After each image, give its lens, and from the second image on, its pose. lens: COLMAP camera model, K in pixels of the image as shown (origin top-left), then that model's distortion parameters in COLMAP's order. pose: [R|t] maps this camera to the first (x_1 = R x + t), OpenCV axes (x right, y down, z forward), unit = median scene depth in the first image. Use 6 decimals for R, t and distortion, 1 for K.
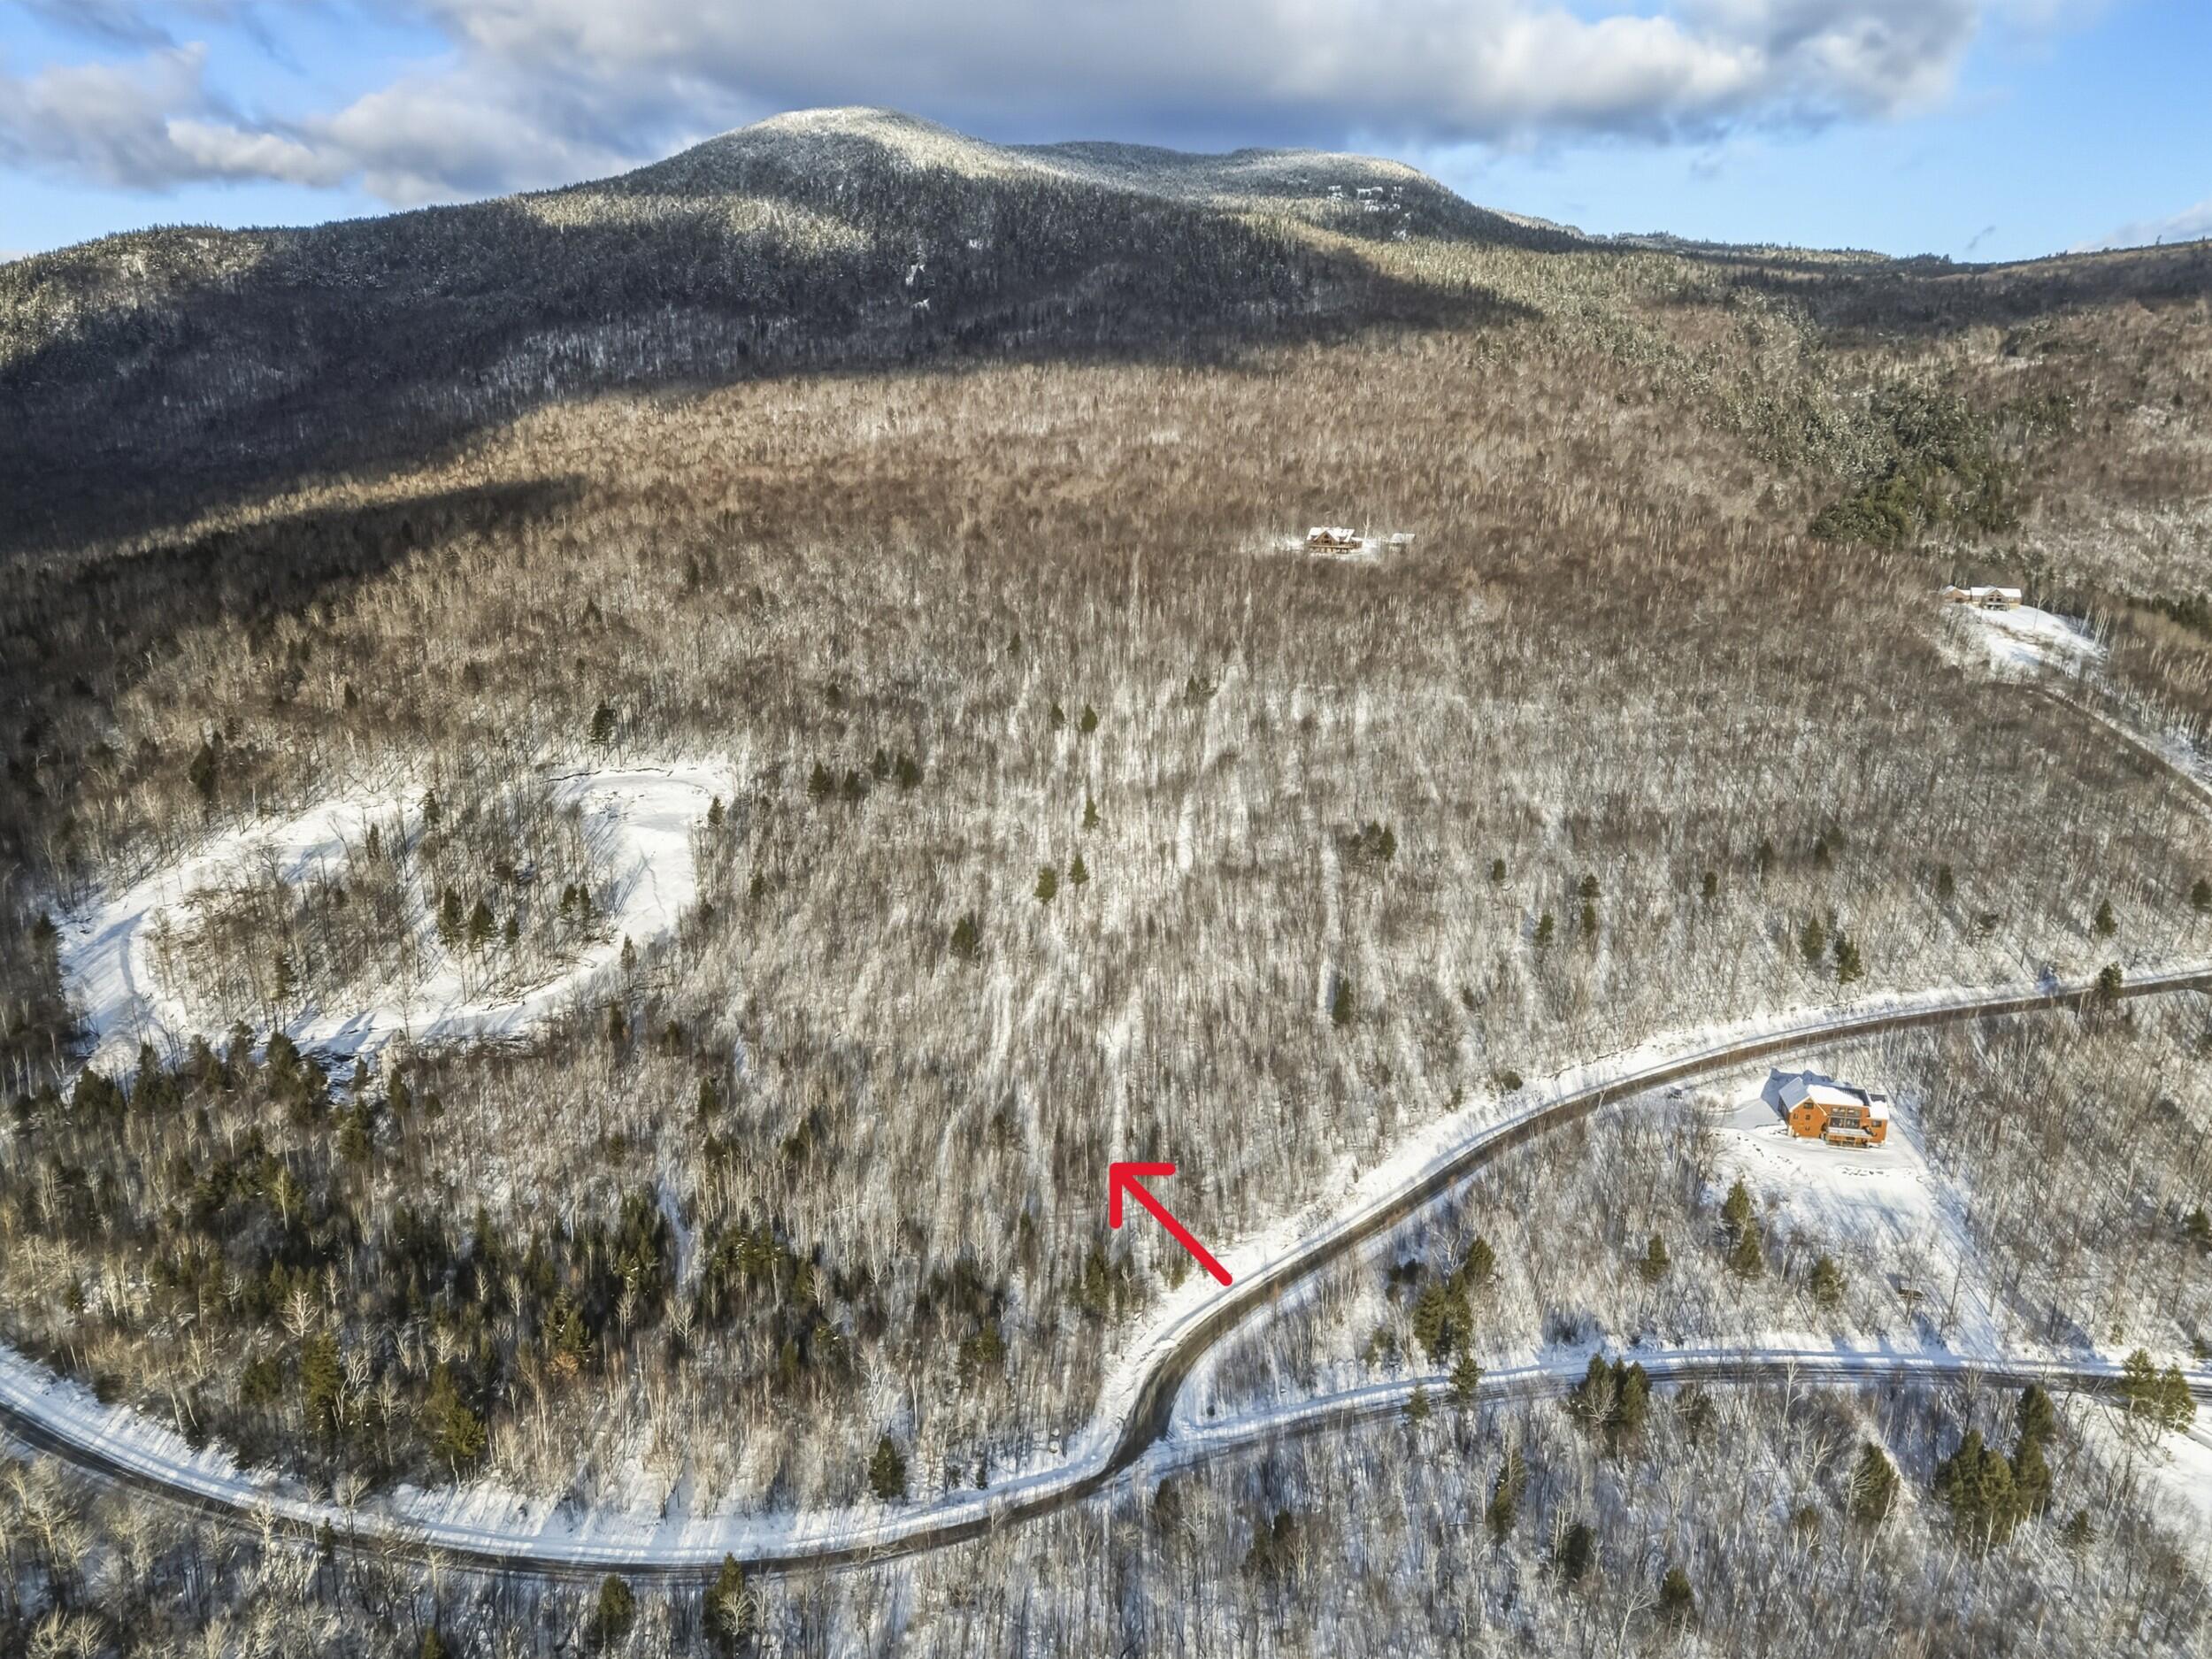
lens RADIAL K [[1619.0, 0, 1106.0], [0, 1619.0, 829.5], [0, 0, 1]] dist [0.088907, -0.079077]
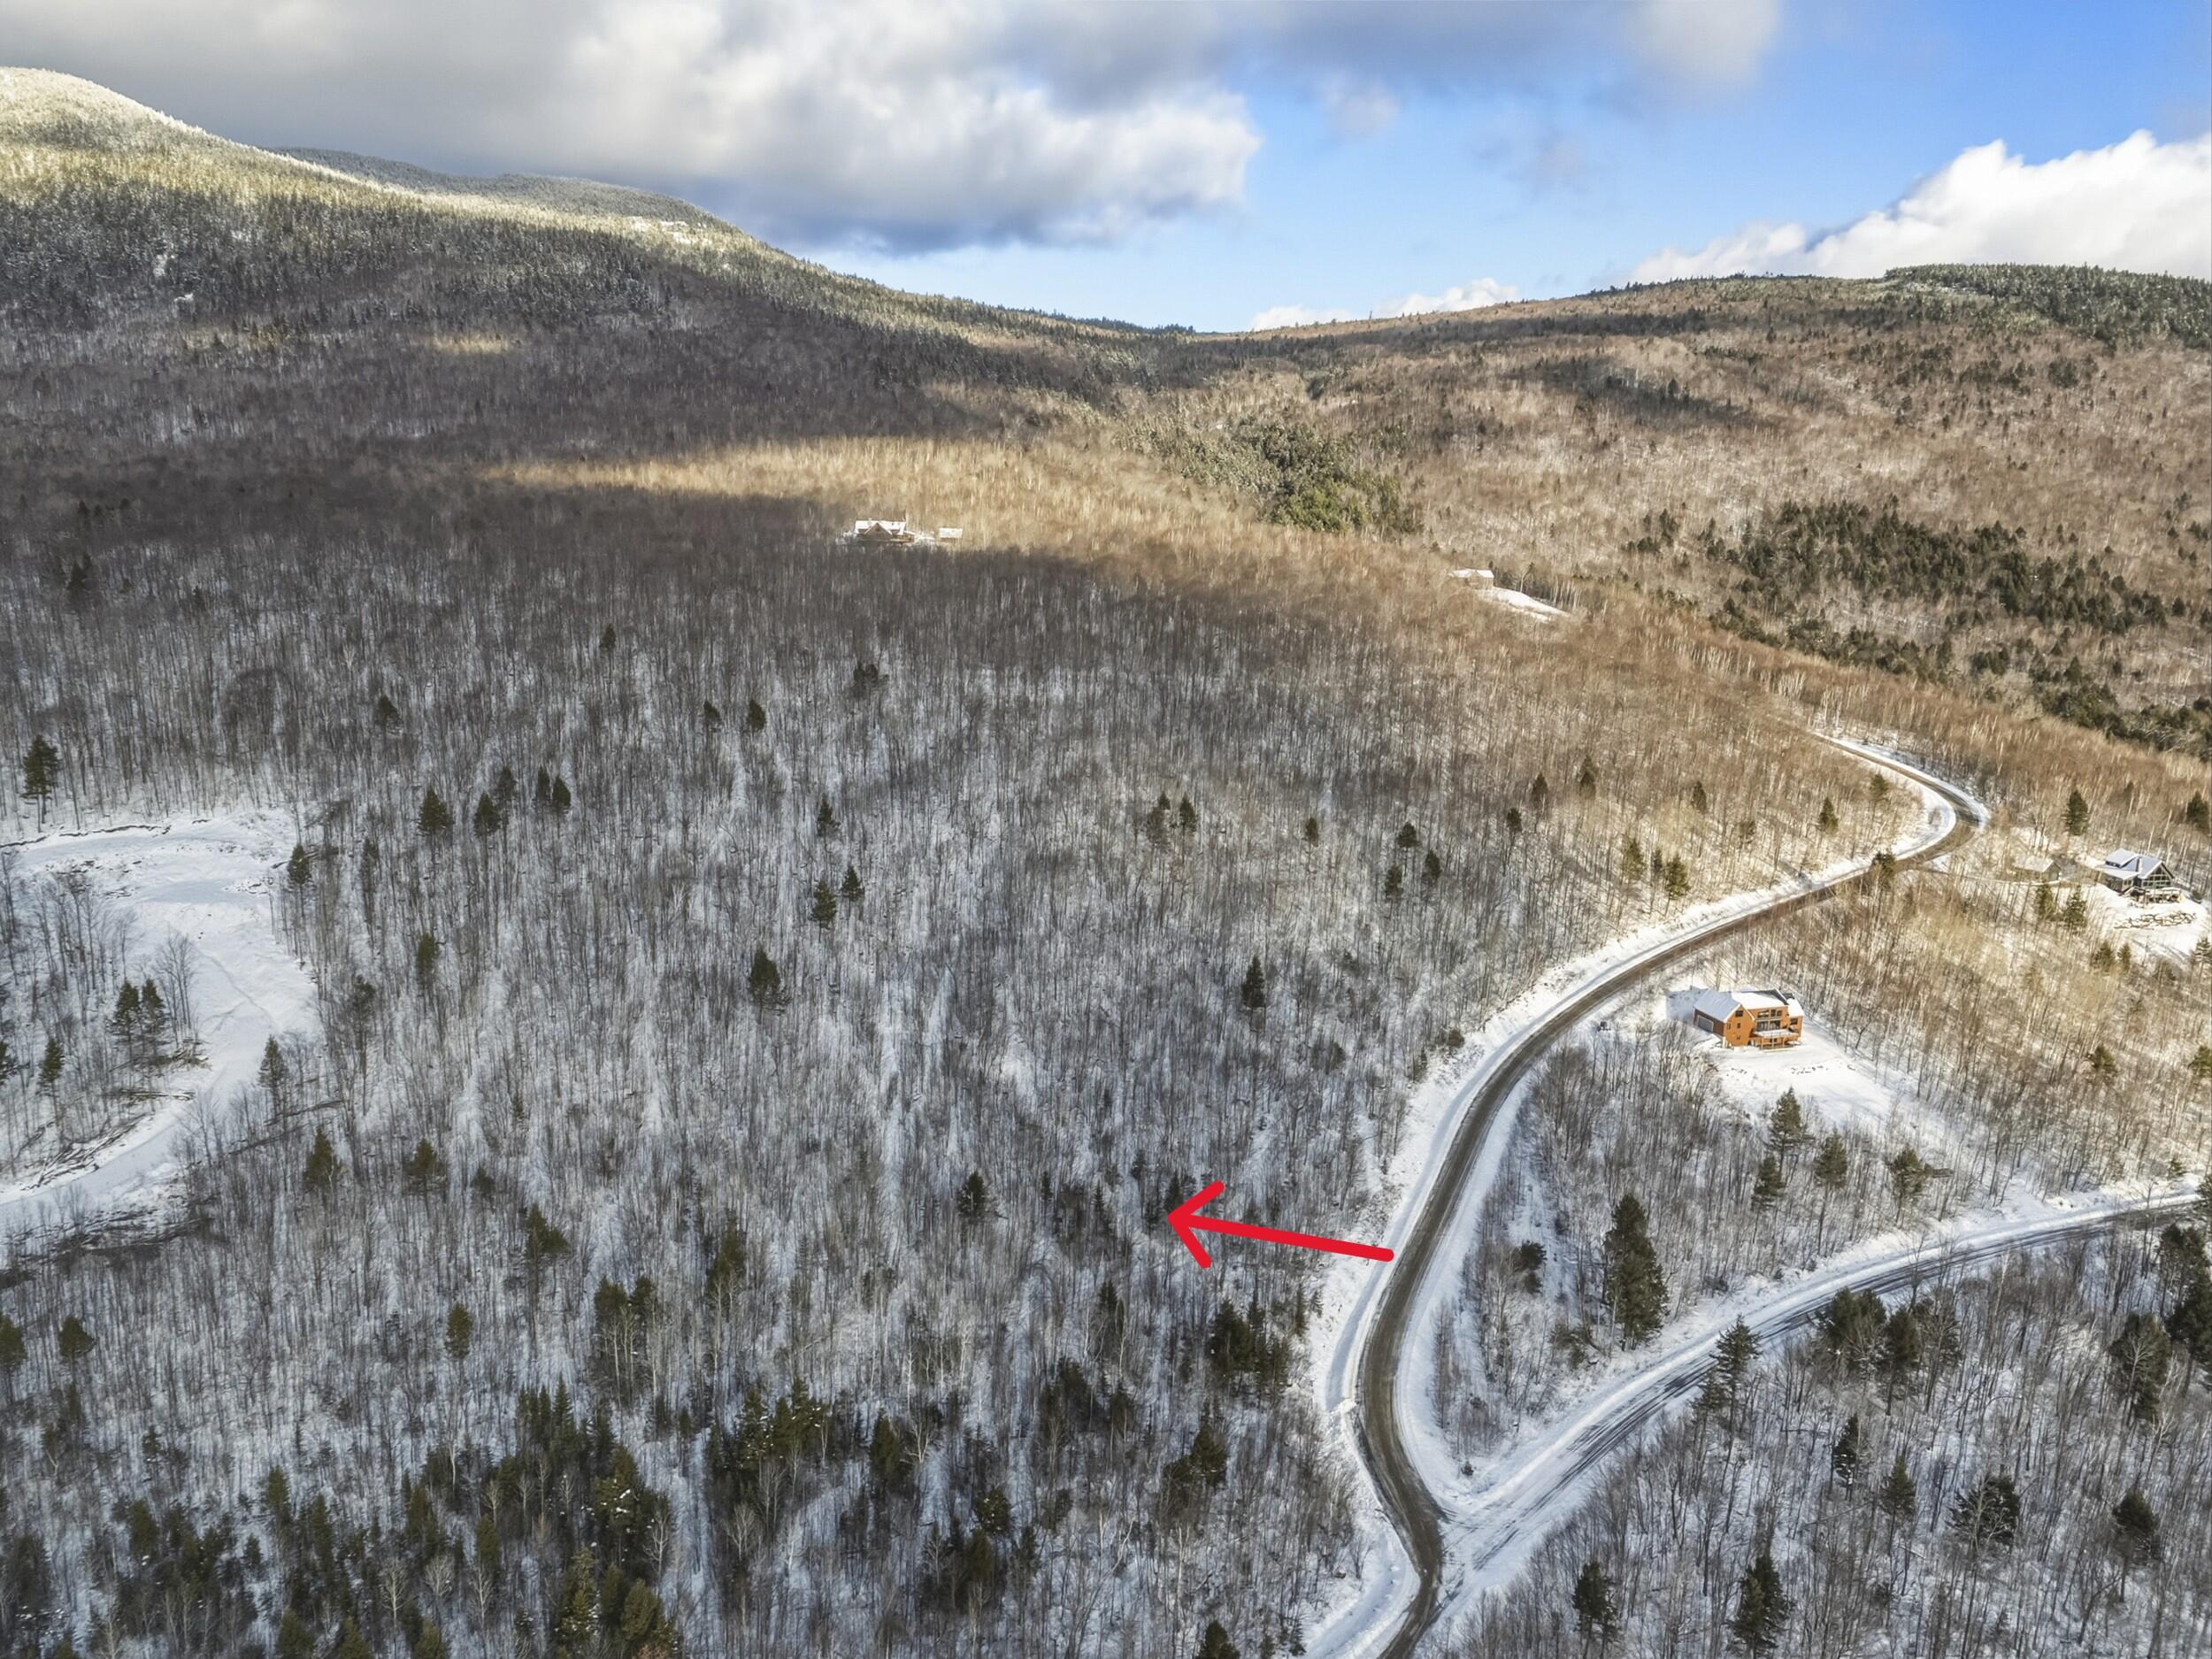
lens RADIAL K [[1619.0, 0, 1106.0], [0, 1619.0, 829.5], [0, 0, 1]] dist [0.088907, -0.079077]
pose [[0.897357, -0.091474, 0.431722, -0.300616], [0.109659, 0.993818, -0.017362, 0.031849], [-0.427465, 0.062923, 0.901840, 0.253178]]
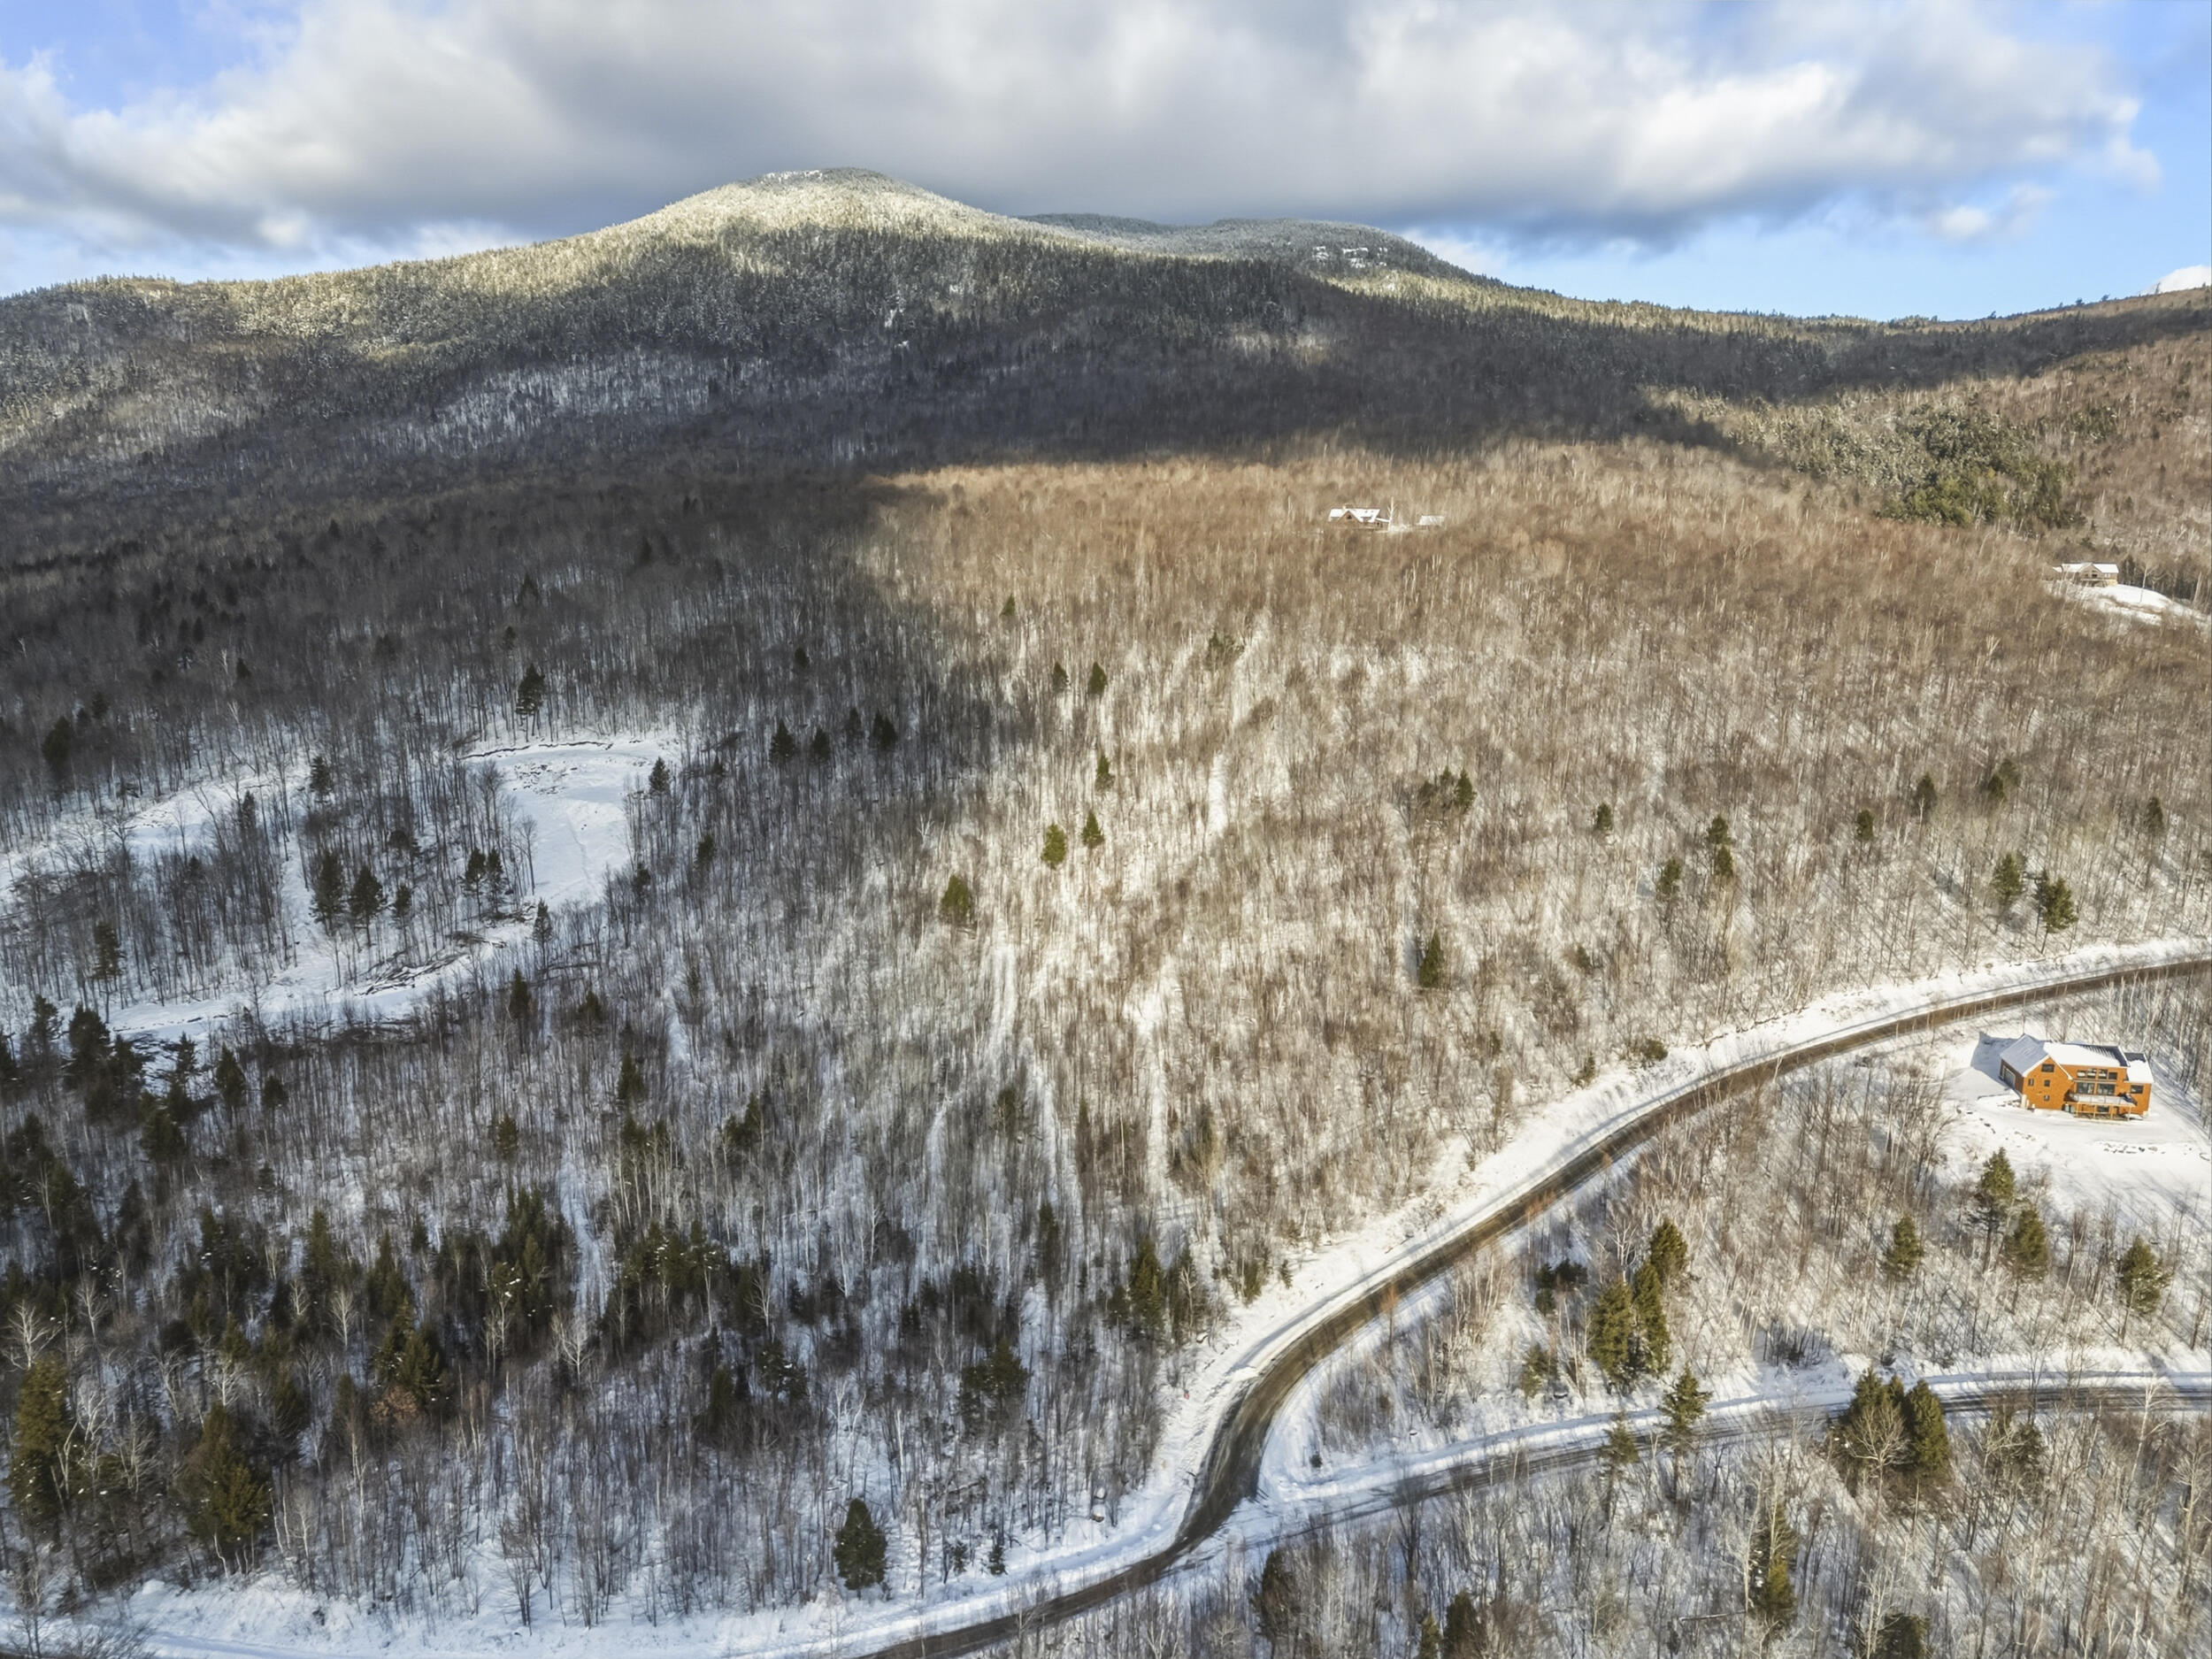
lens RADIAL K [[1619.0, 0, 1106.0], [0, 1619.0, 829.5], [0, 0, 1]] dist [0.088907, -0.079077]
pose [[0.999874, -0.009296, 0.012892, -0.024977], [0.010080, 0.998018, -0.062113, 0.092296], [-0.012289, 0.062235, 0.997986, 0.202230]]
